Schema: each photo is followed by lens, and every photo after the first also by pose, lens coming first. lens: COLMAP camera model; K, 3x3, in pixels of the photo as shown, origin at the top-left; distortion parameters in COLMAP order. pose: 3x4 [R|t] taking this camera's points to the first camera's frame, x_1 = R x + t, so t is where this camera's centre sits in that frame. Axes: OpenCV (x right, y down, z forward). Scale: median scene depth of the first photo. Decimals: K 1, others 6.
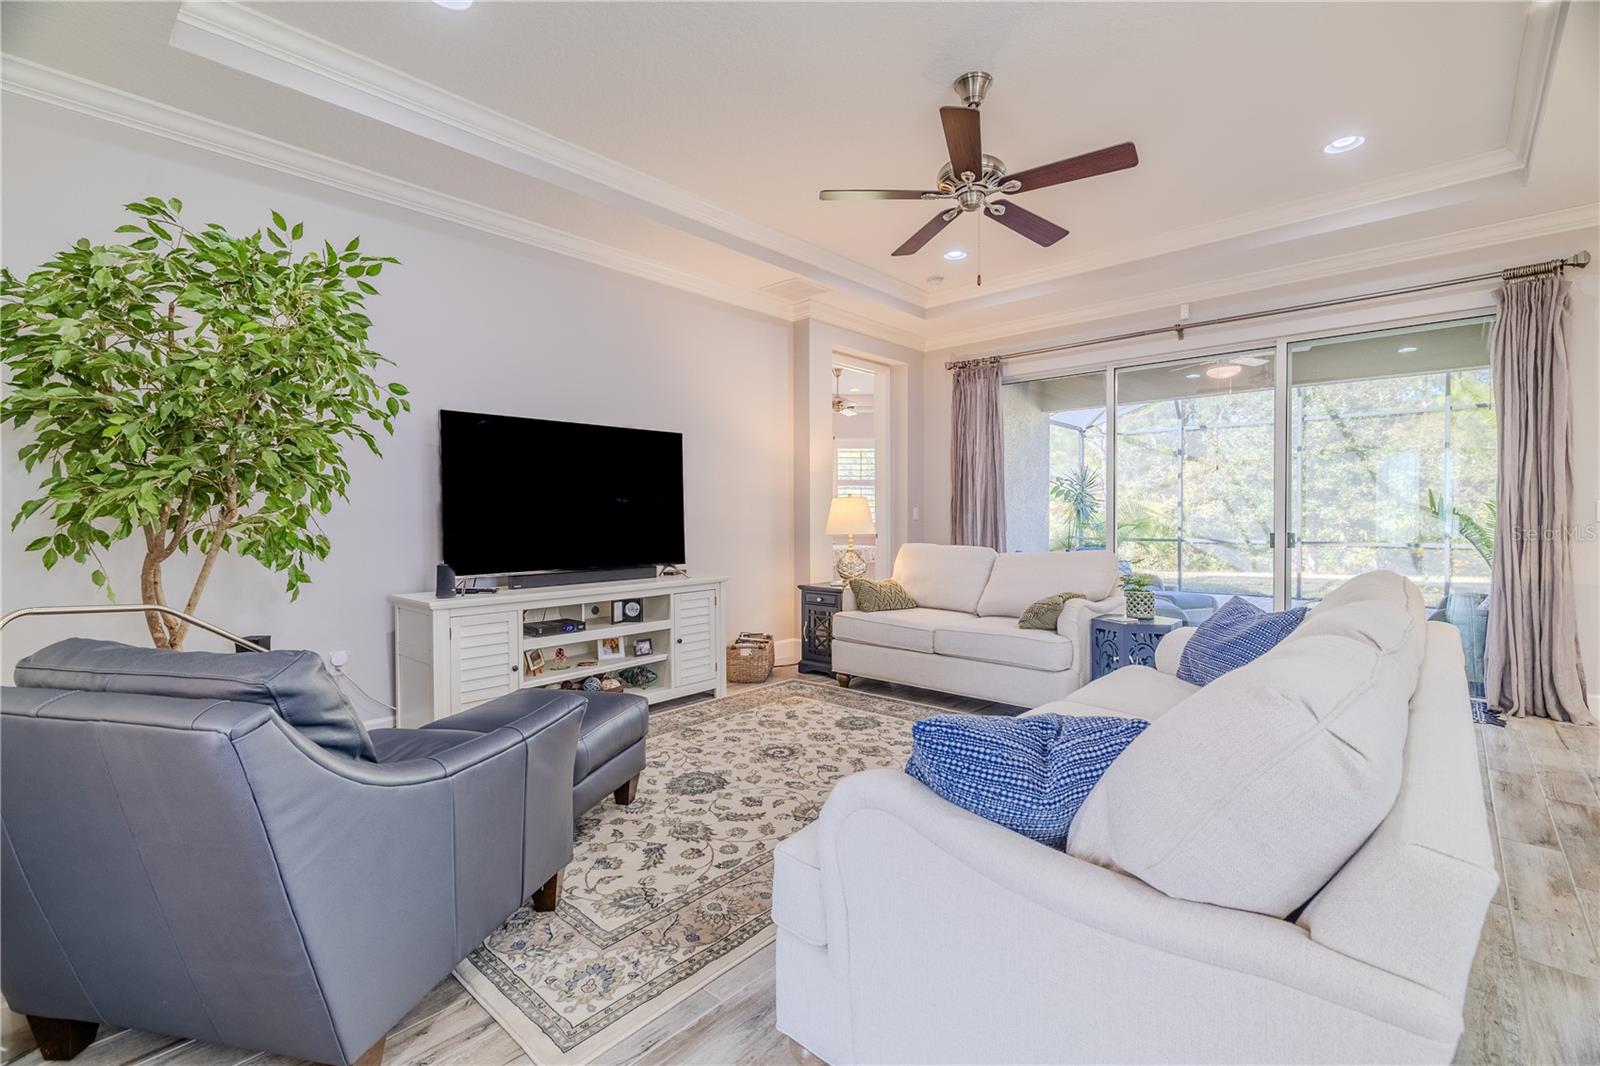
lens RADIAL K [[720.5, 0, 801.9], [0, 720.5, 525.9], [0, 0, 1]] dist [0.014998, -0.000293]
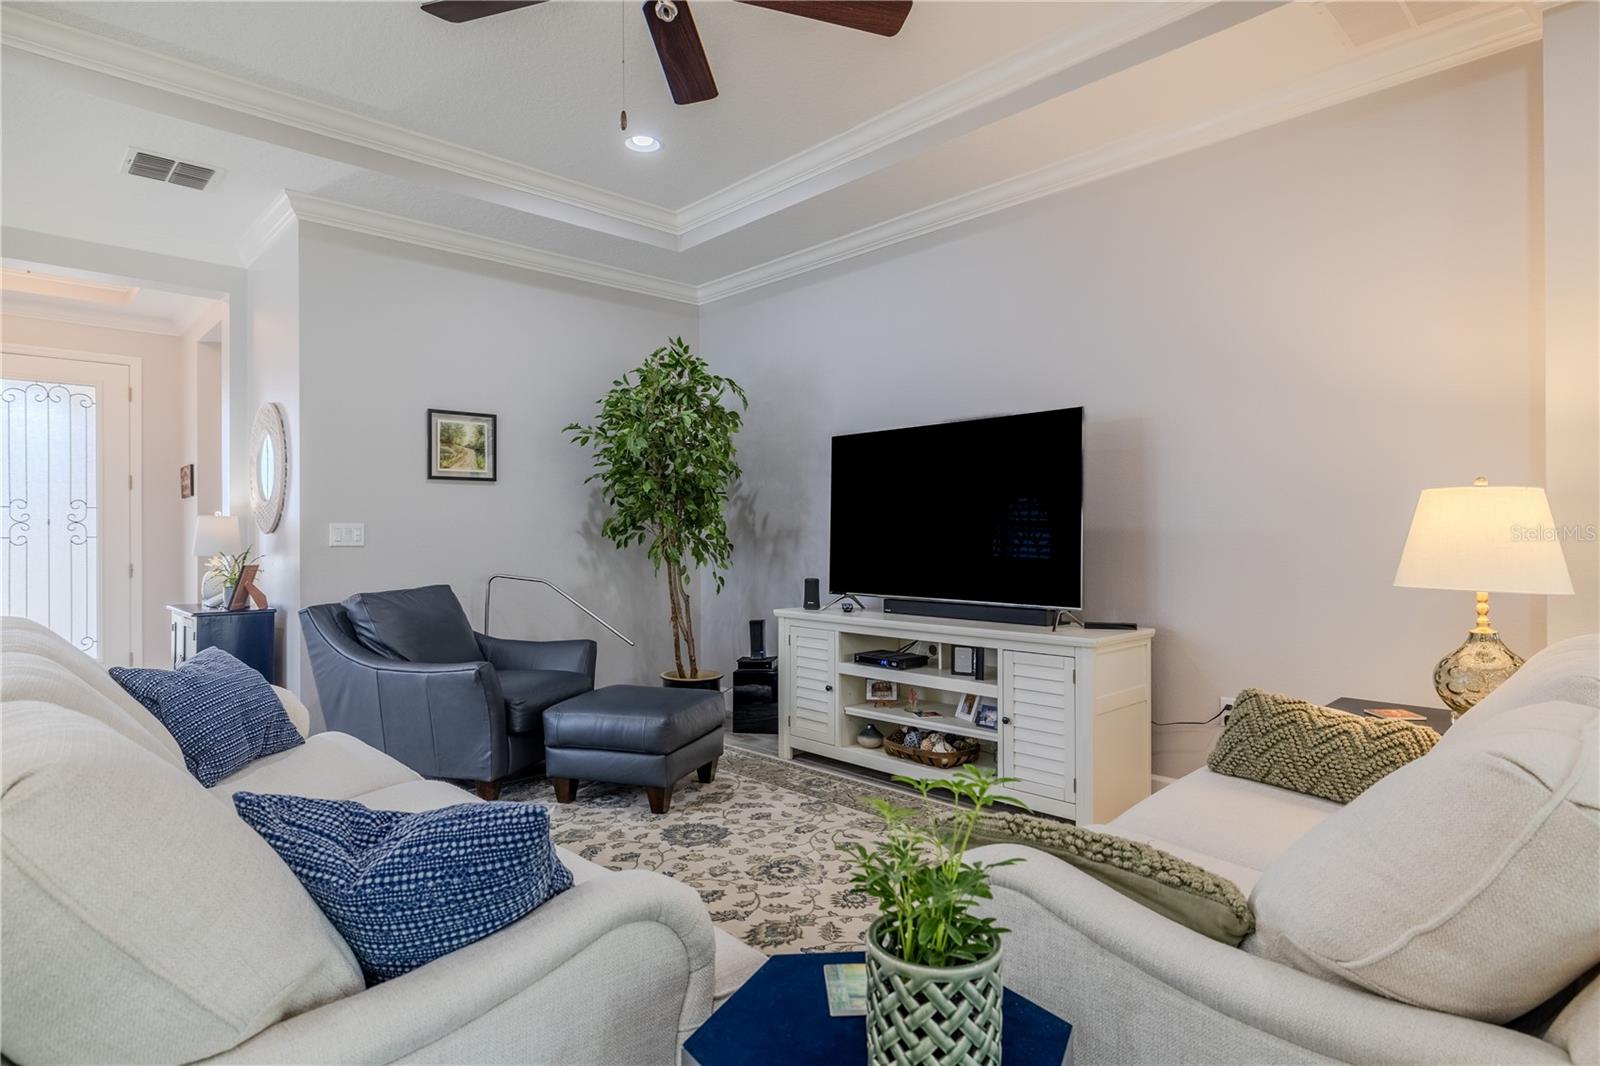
lens RADIAL K [[881.7, 0, 788.1], [0, 881.7, 527.0], [0, 0, 1]] dist [0.007587, 0.000402]
pose [[-0.099994, -0.007748, -0.994958, 0.779629], [-0.010556, 0.999922, -0.006726, -0.014440], [0.994932, 0.009830, -0.100068, 1.022288]]
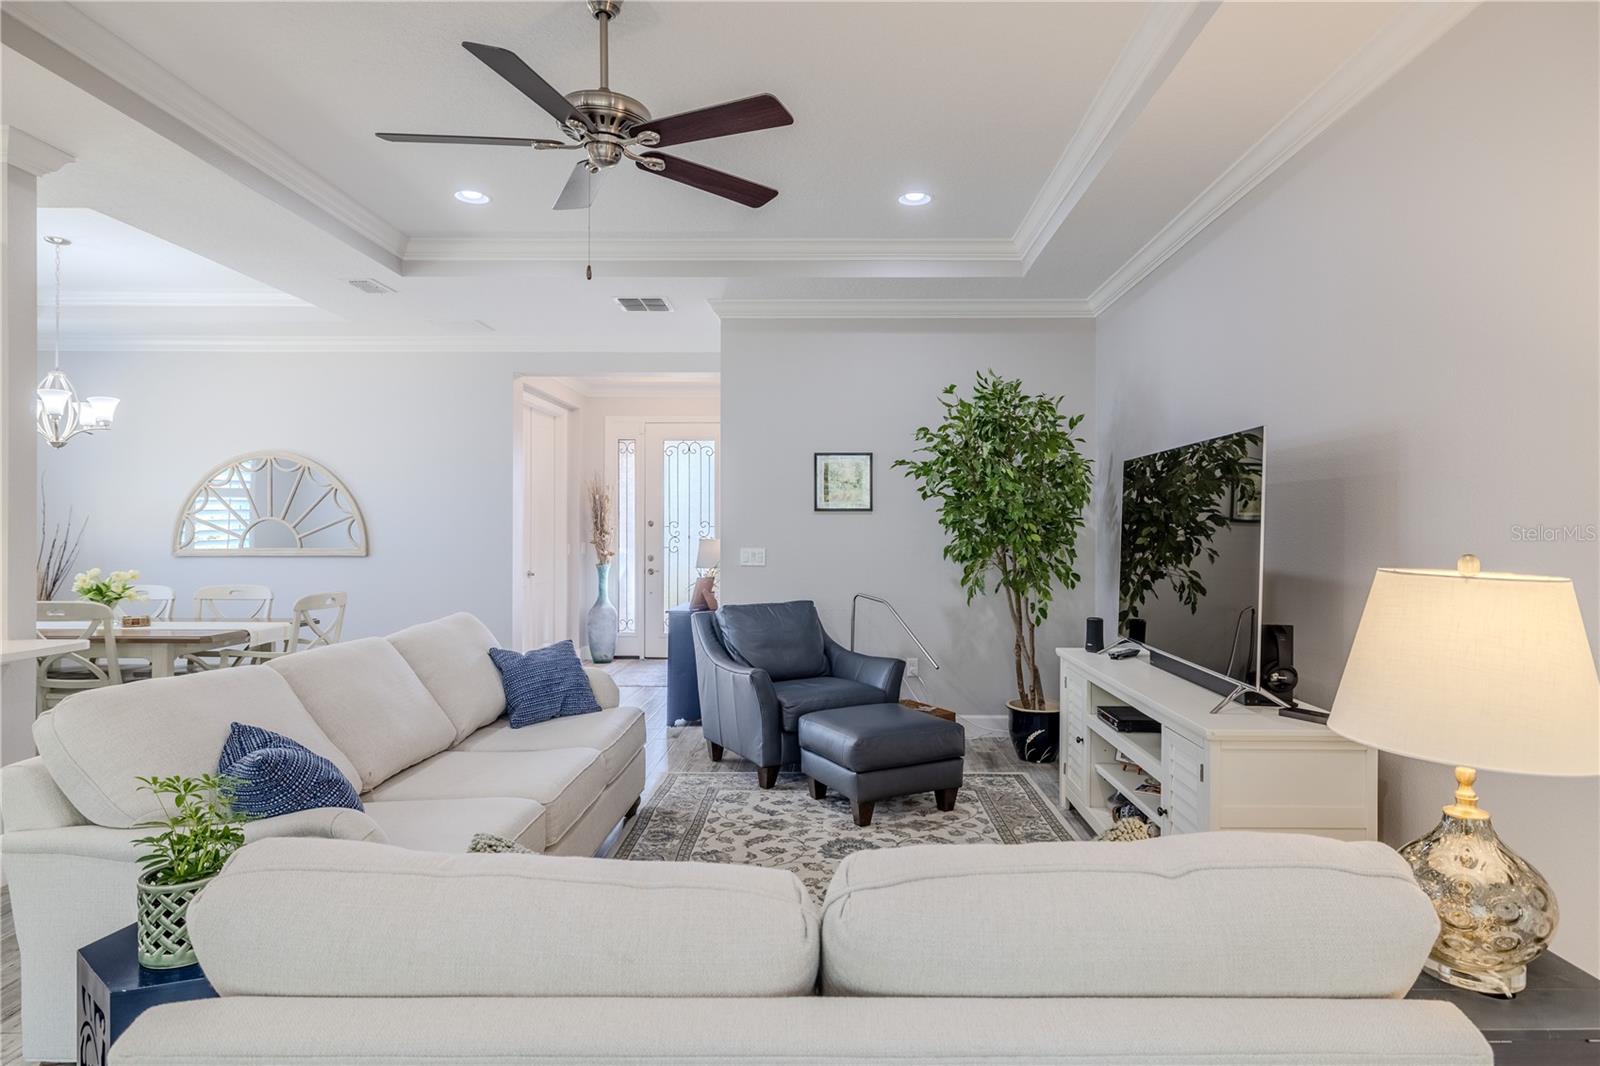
lens RADIAL K [[881.7, 0, 803.1], [0, 881.7, 535.2], [0, 0, 1]] dist [0.007587, 0.000402]
pose [[-0.765227, 0.001130, -0.643760, 0.558679], [-0.011273, 0.999822, 0.015156, -0.070354], [0.643662, 0.018855, -0.765077, 1.557556]]
